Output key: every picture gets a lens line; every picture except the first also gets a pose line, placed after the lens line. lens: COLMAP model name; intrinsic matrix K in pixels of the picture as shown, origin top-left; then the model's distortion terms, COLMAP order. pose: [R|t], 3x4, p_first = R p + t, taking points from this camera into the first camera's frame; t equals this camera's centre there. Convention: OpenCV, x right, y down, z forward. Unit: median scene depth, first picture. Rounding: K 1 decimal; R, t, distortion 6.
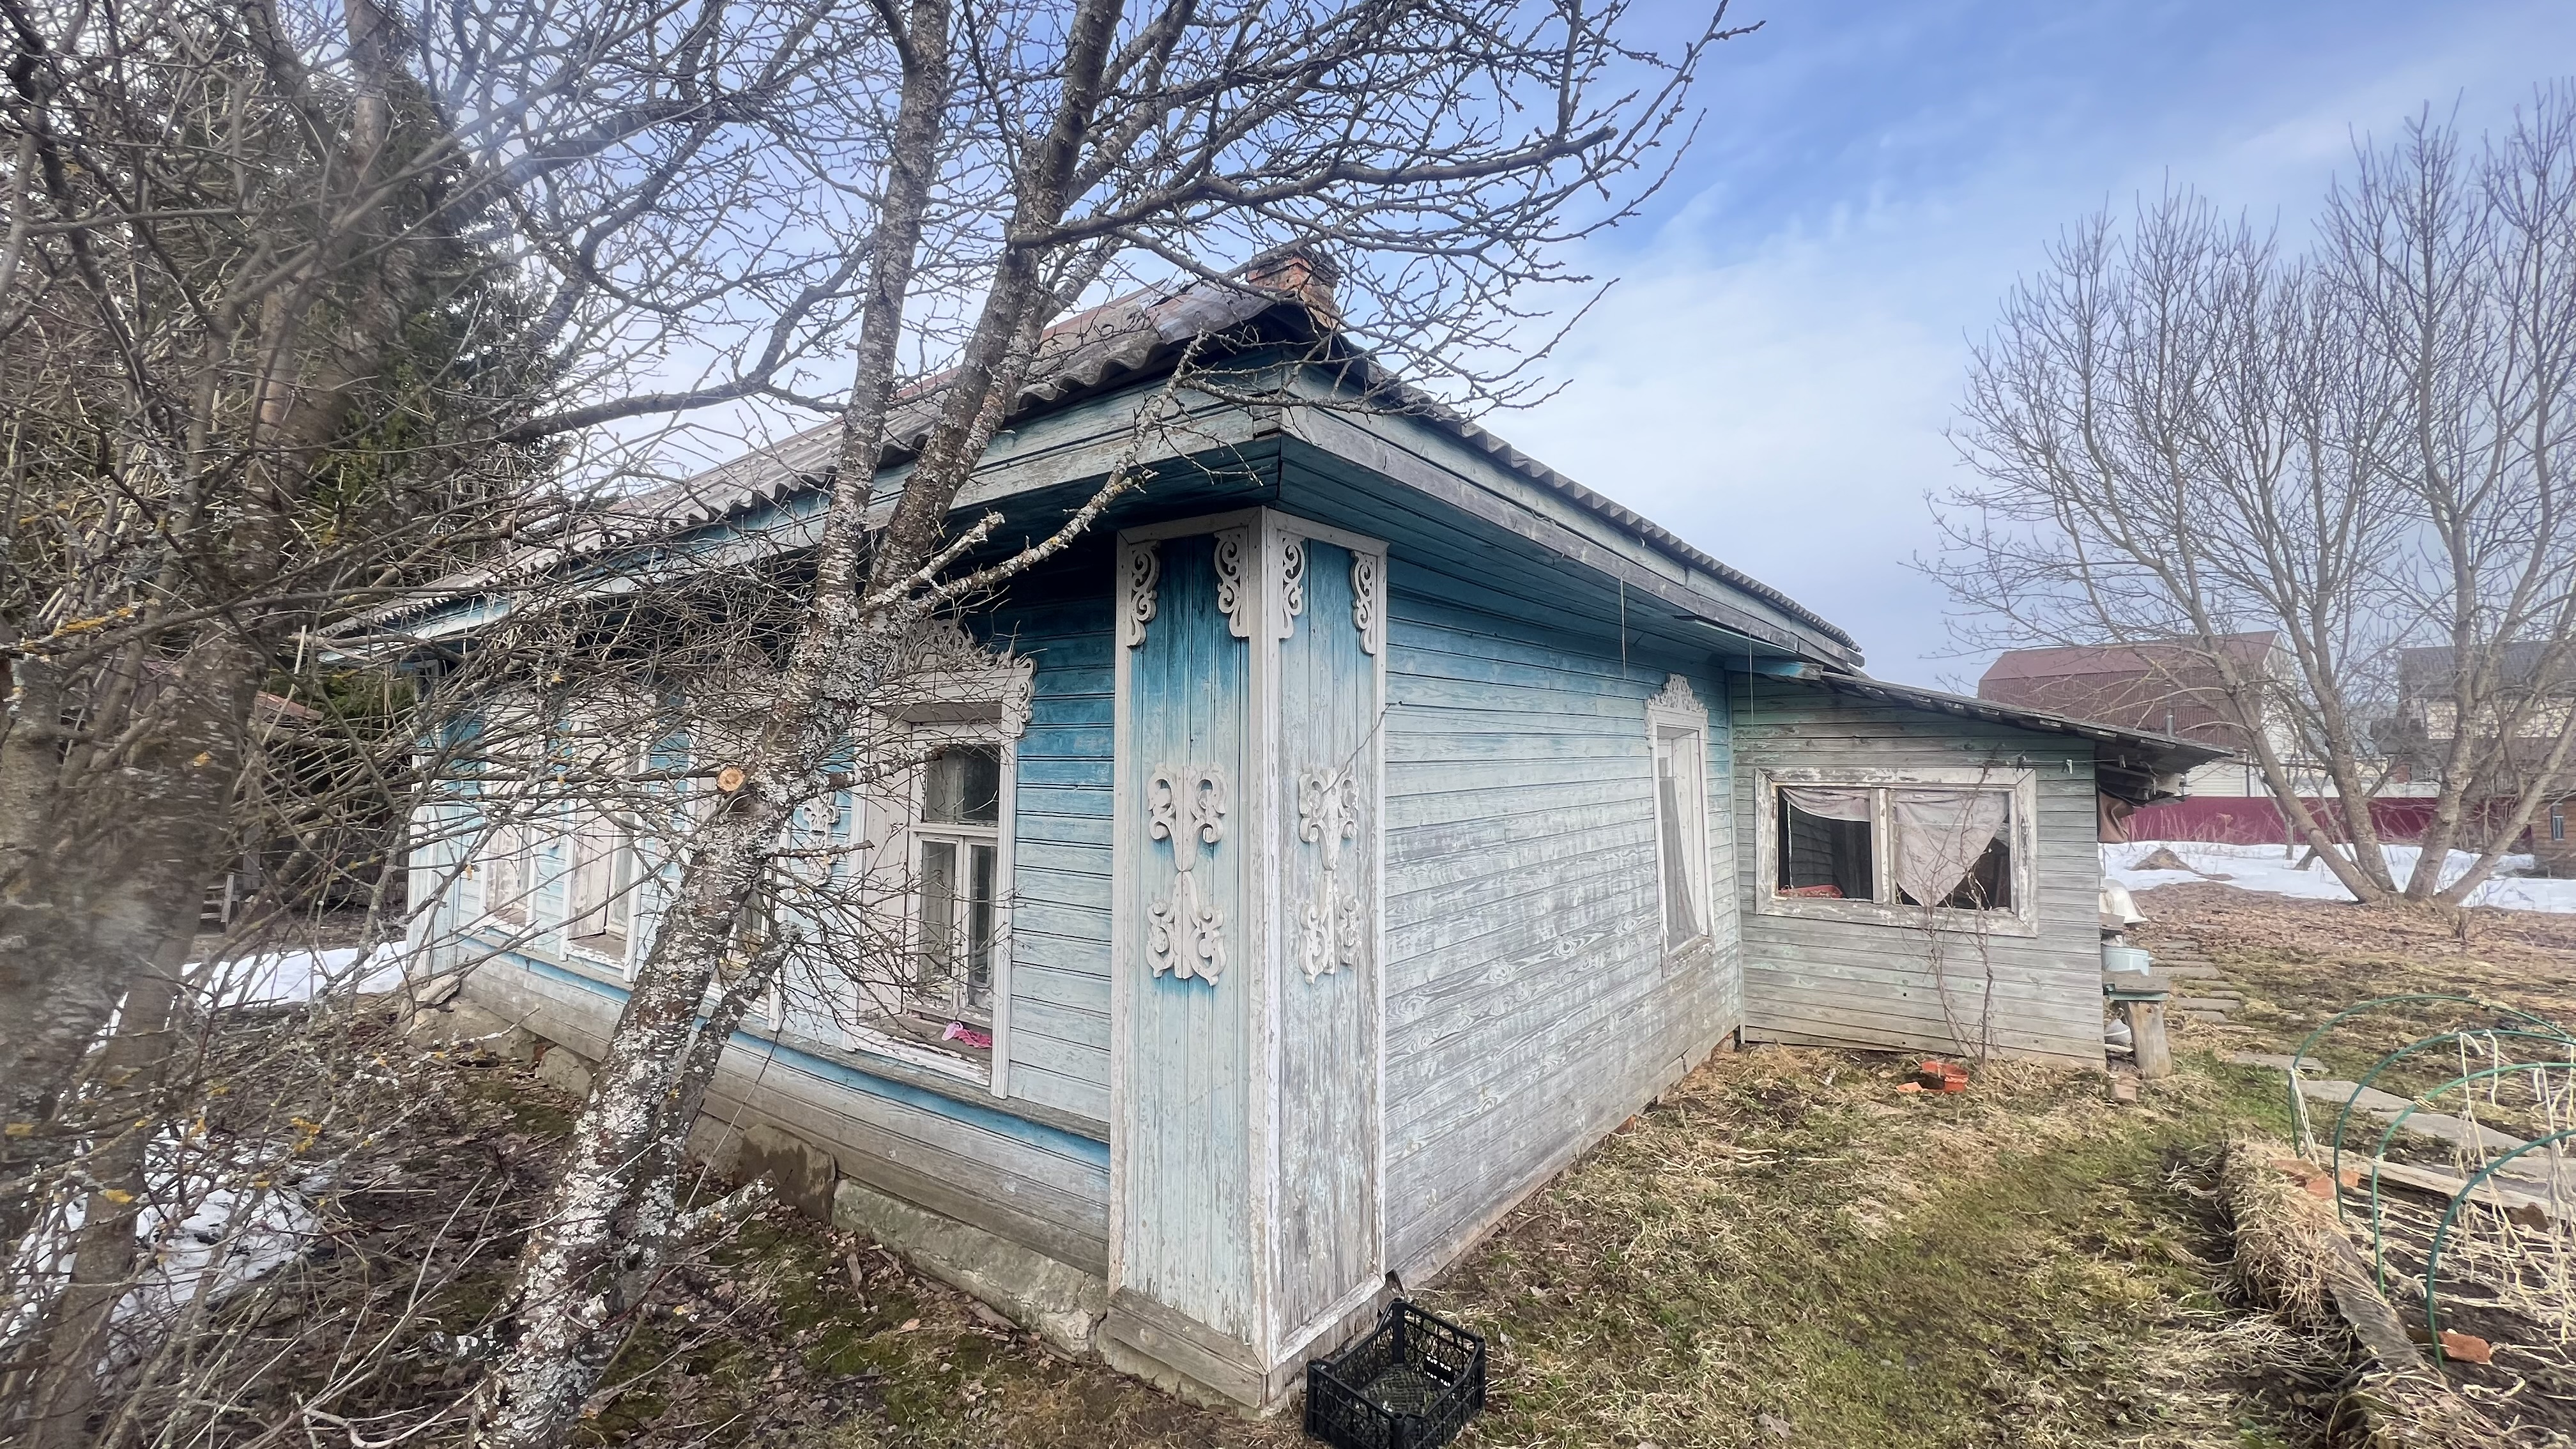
lens RADIAL K [[1036.1, 0, 1288.0], [0, 1036.1, 724.5], [0, 0, 1]] dist [-0.001495, 0.000175]
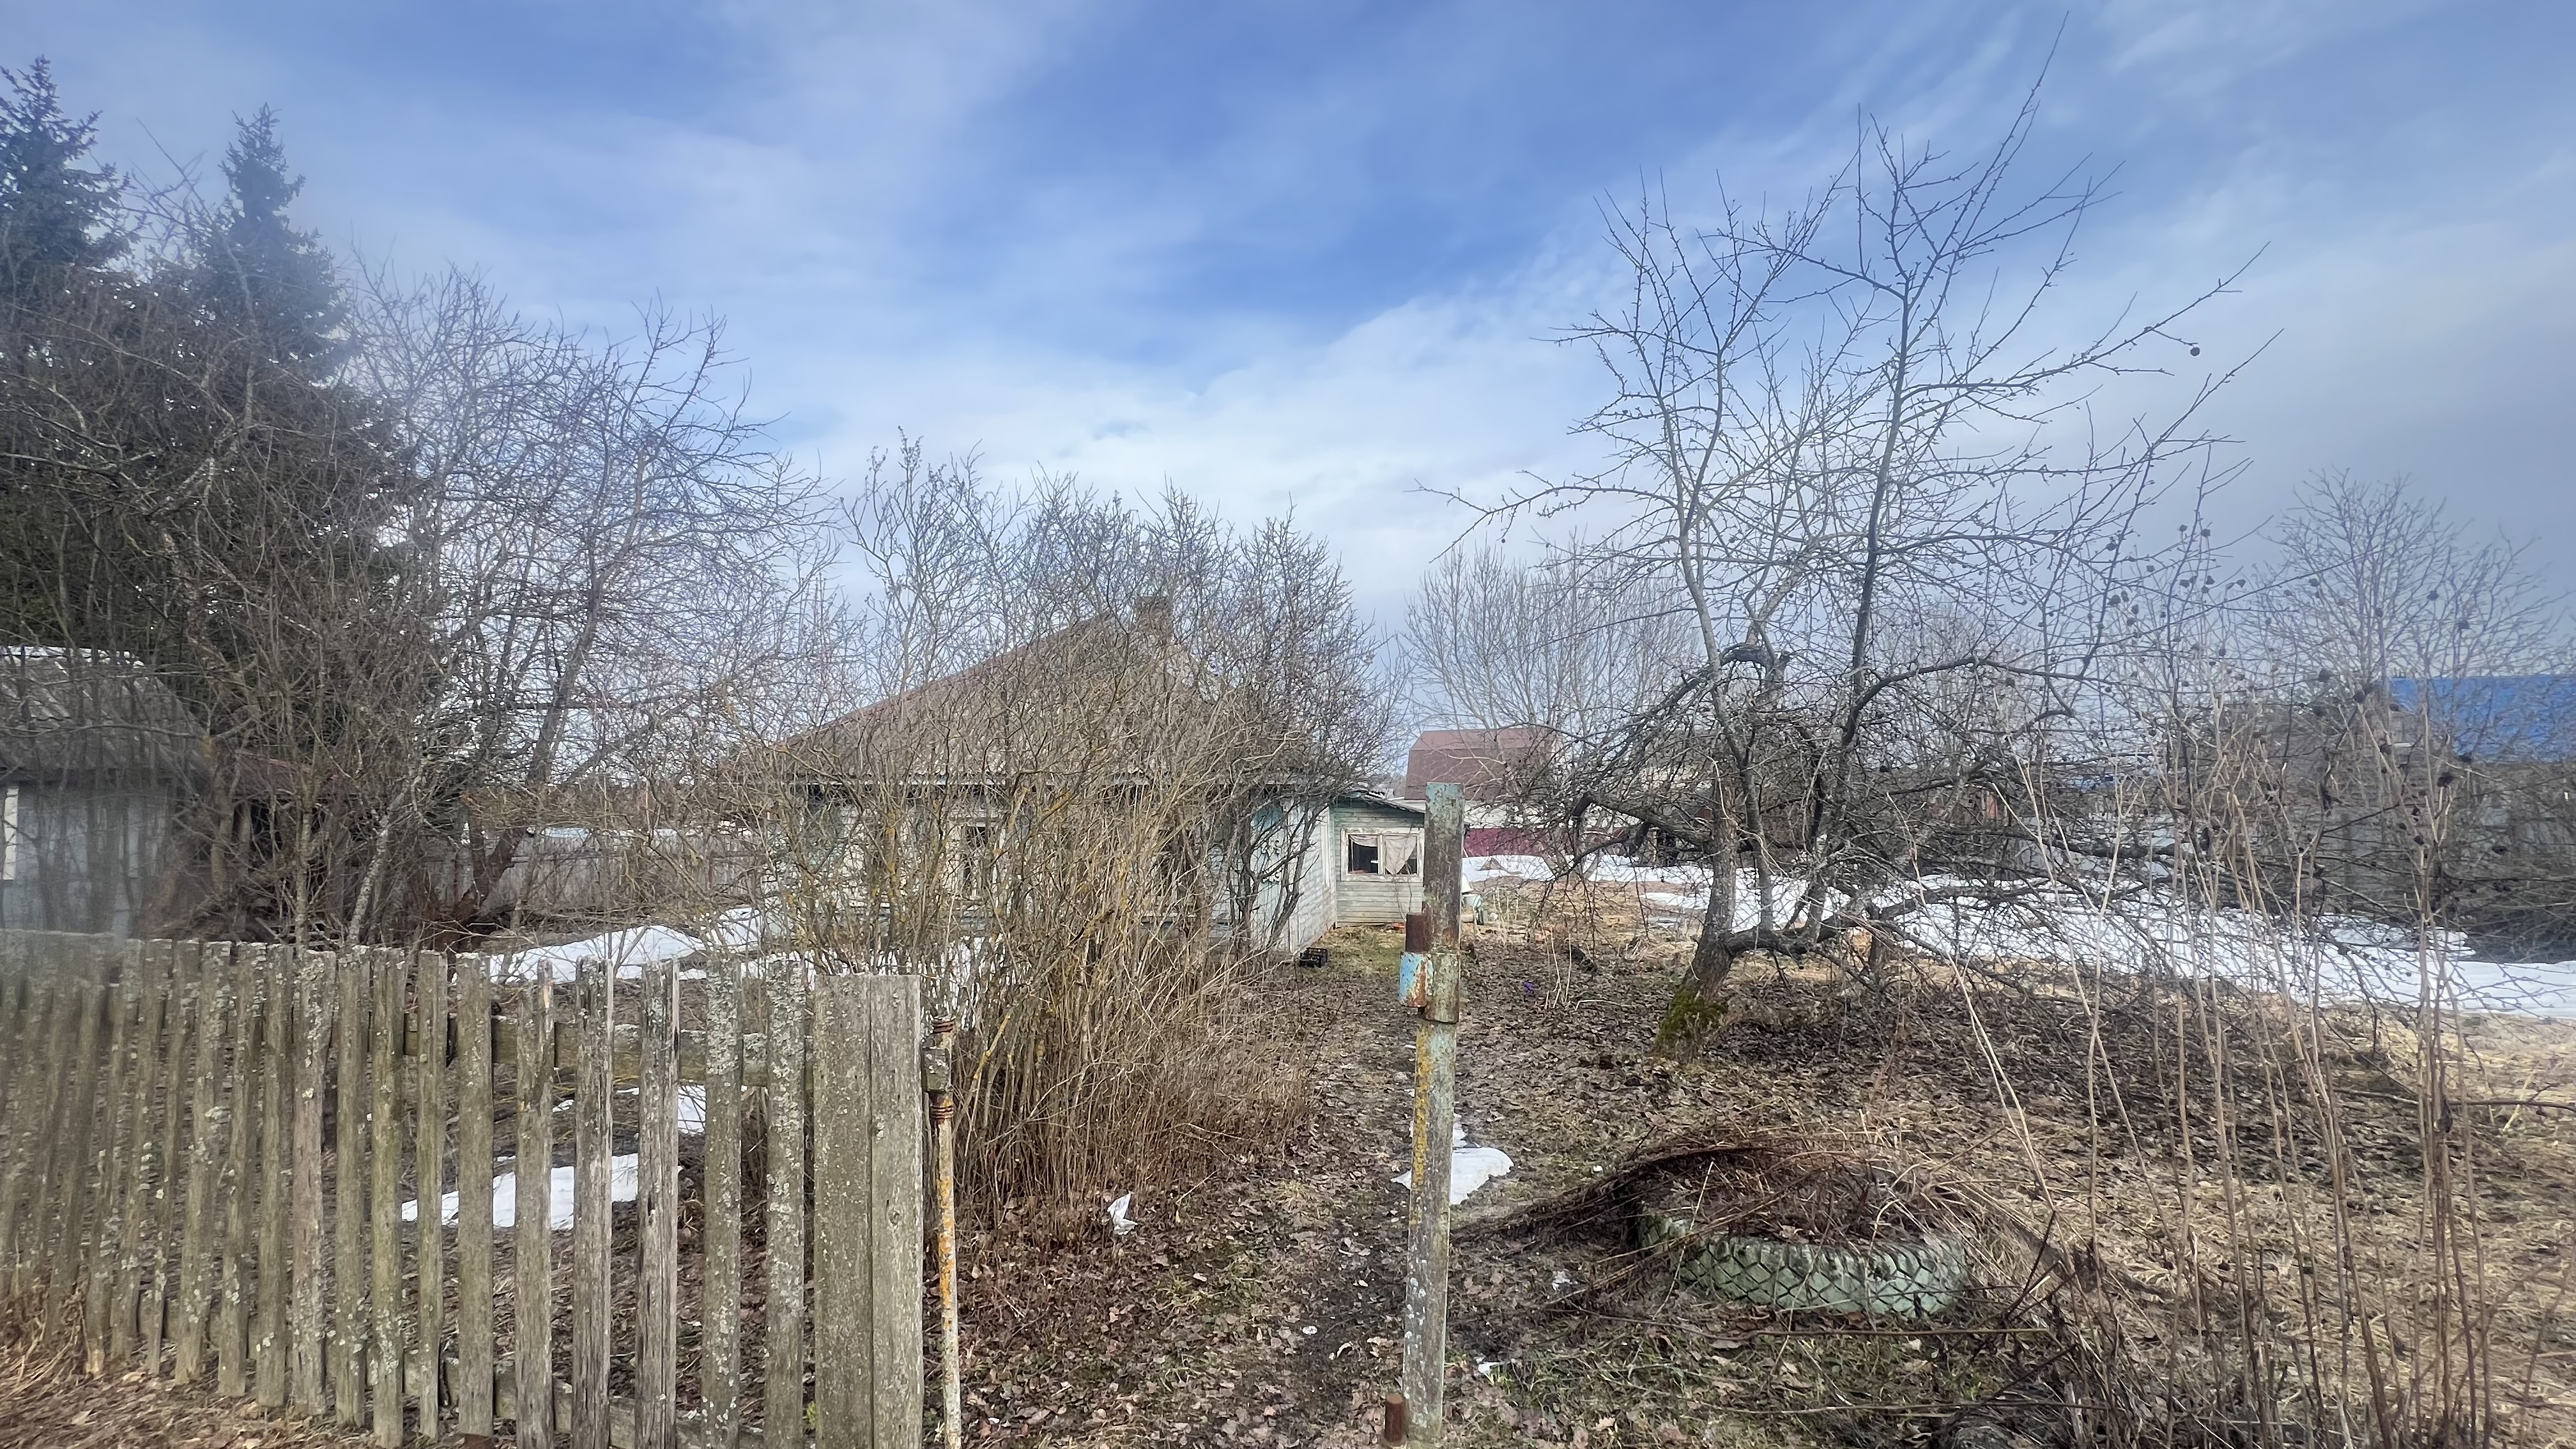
lens RADIAL K [[1036.1, 0, 1288.0], [0, 1036.1, 724.5], [0, 0, 1]] dist [-0.001495, 0.000175]
pose [[0.889908, 0.030885, 0.455092, -1.130965], [-0.015733, 0.999190, -0.037044, -0.155538], [-0.455868, 0.025806, 0.889673, -1.685262]]
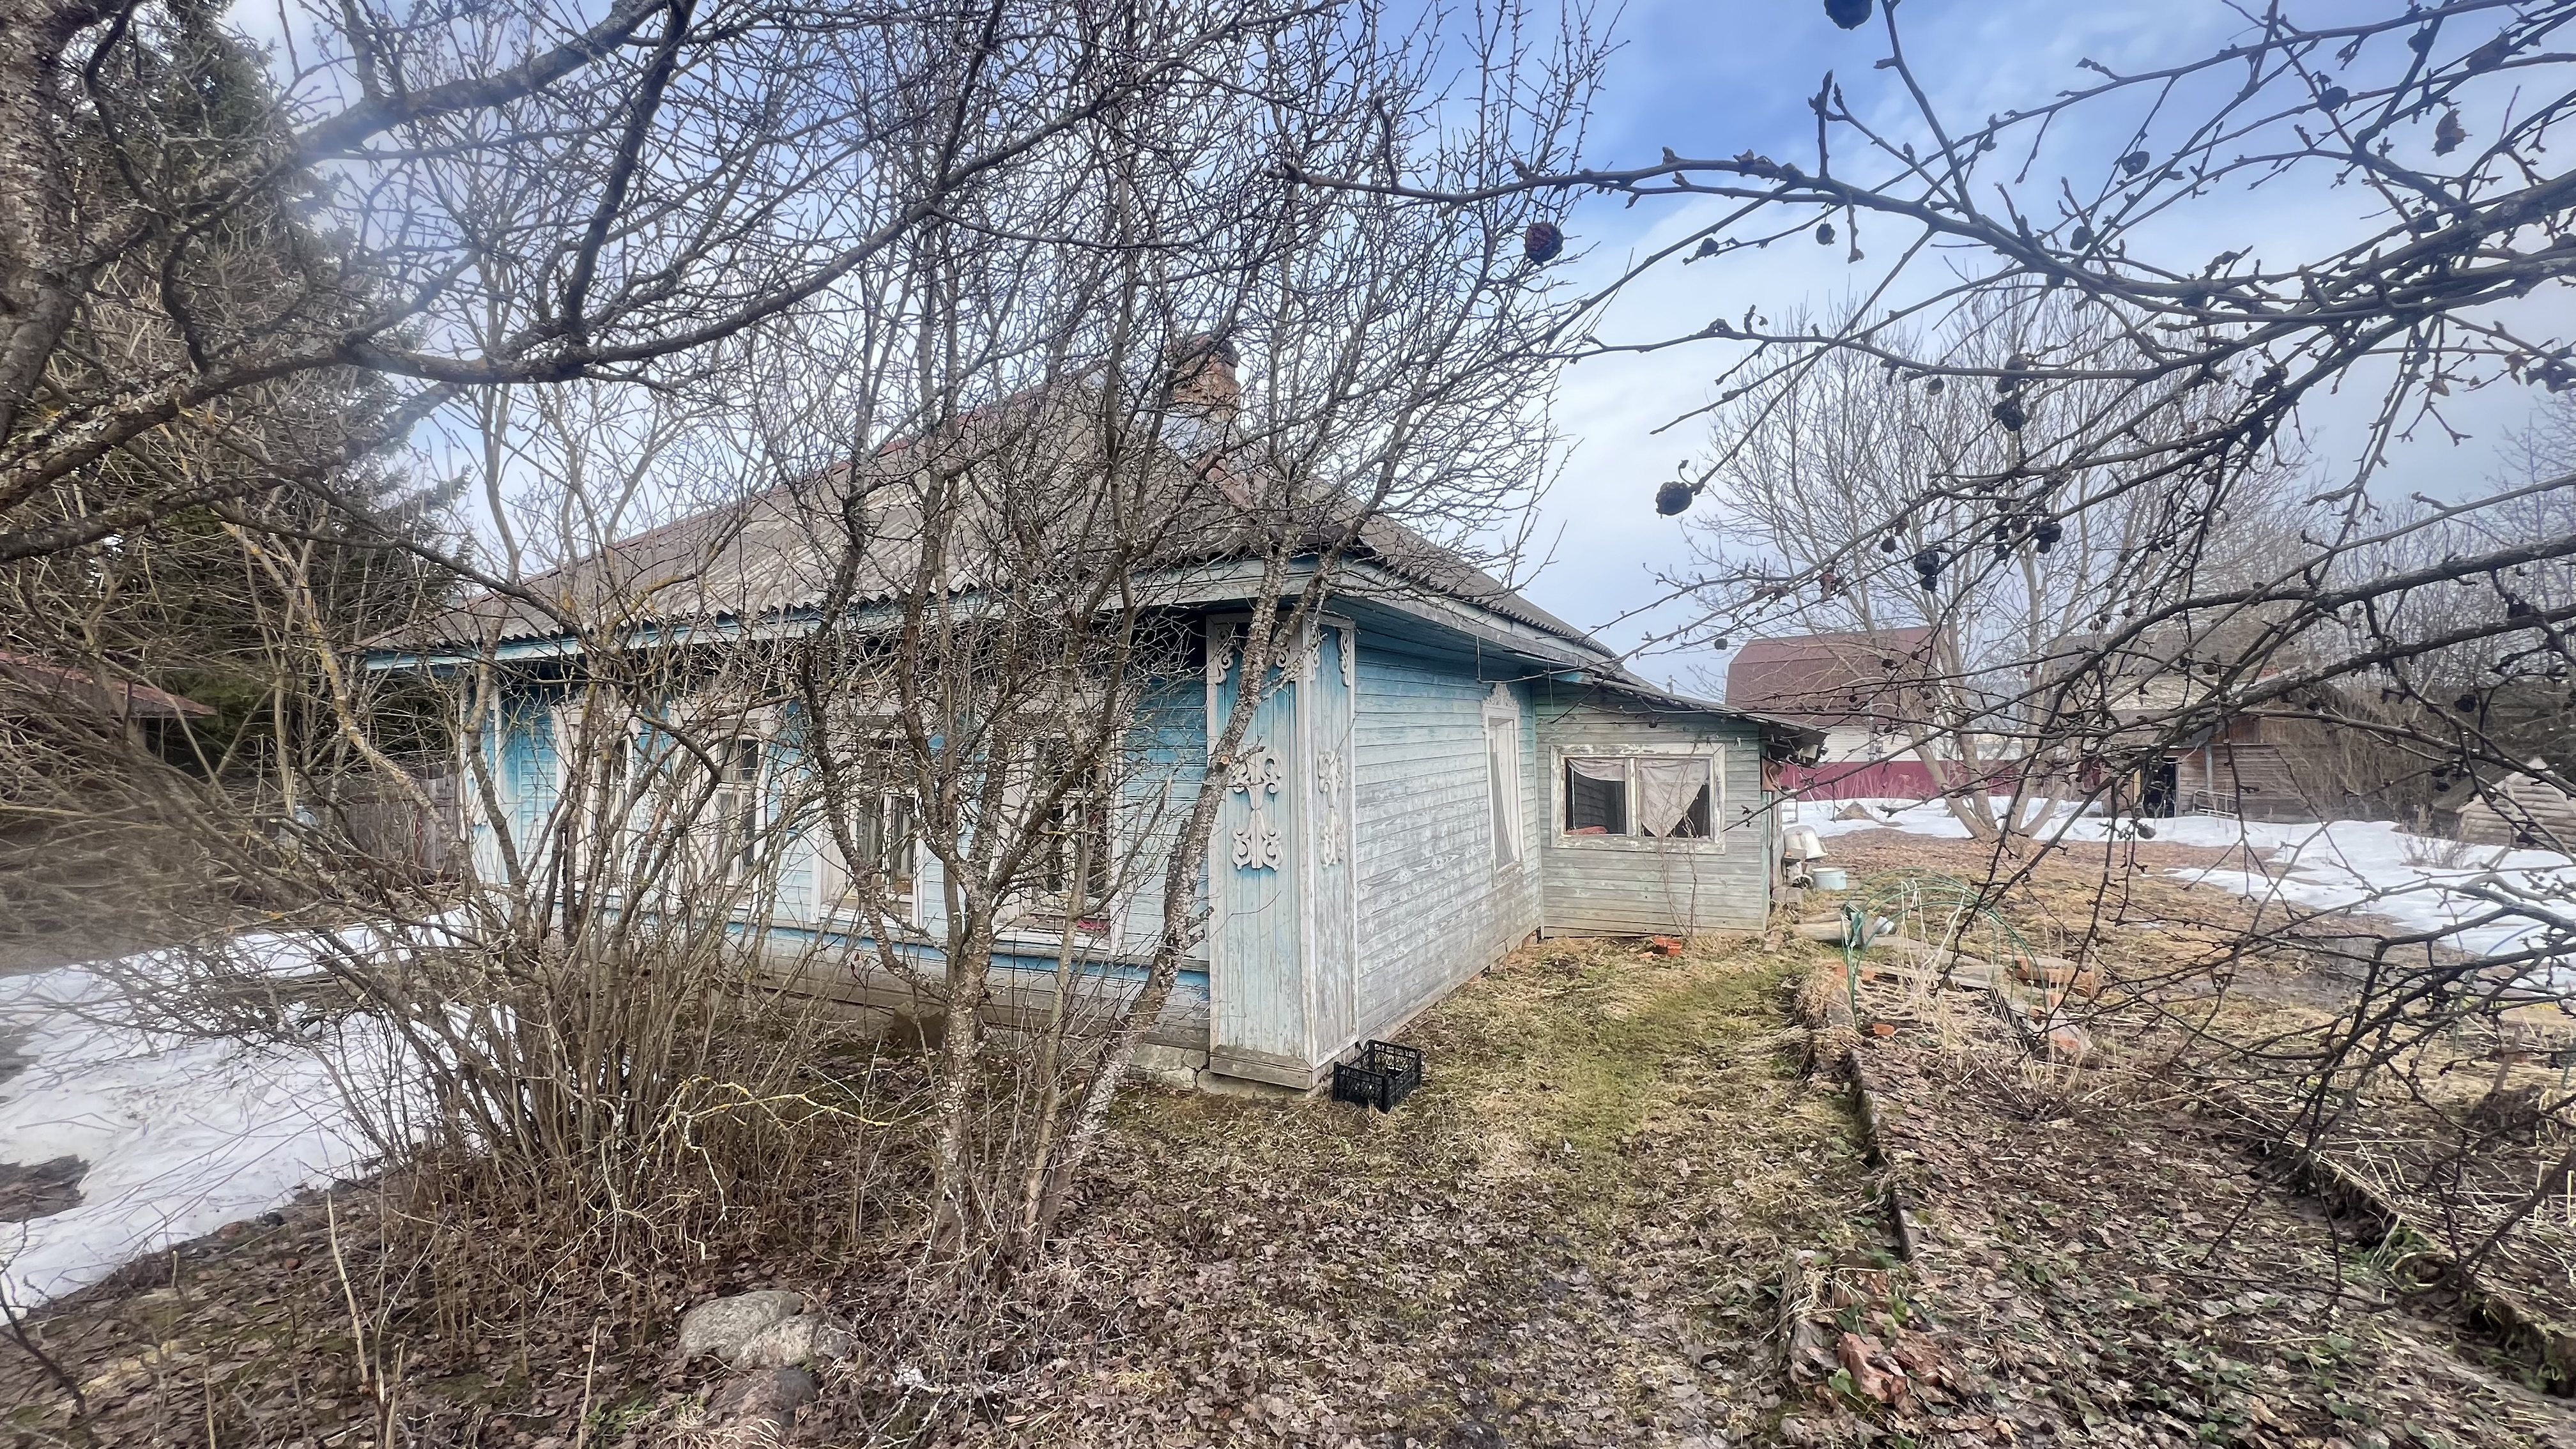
lens RADIAL K [[1036.1, 0, 1288.0], [0, 1036.1, 724.5], [0, 0, 1]] dist [-0.001495, 0.000175]
pose [[0.983921, -0.009622, 0.178347, -0.184110], [0.005917, 0.999756, 0.021290, -0.022157], [-0.178508, -0.019893, 0.983737, -0.392342]]
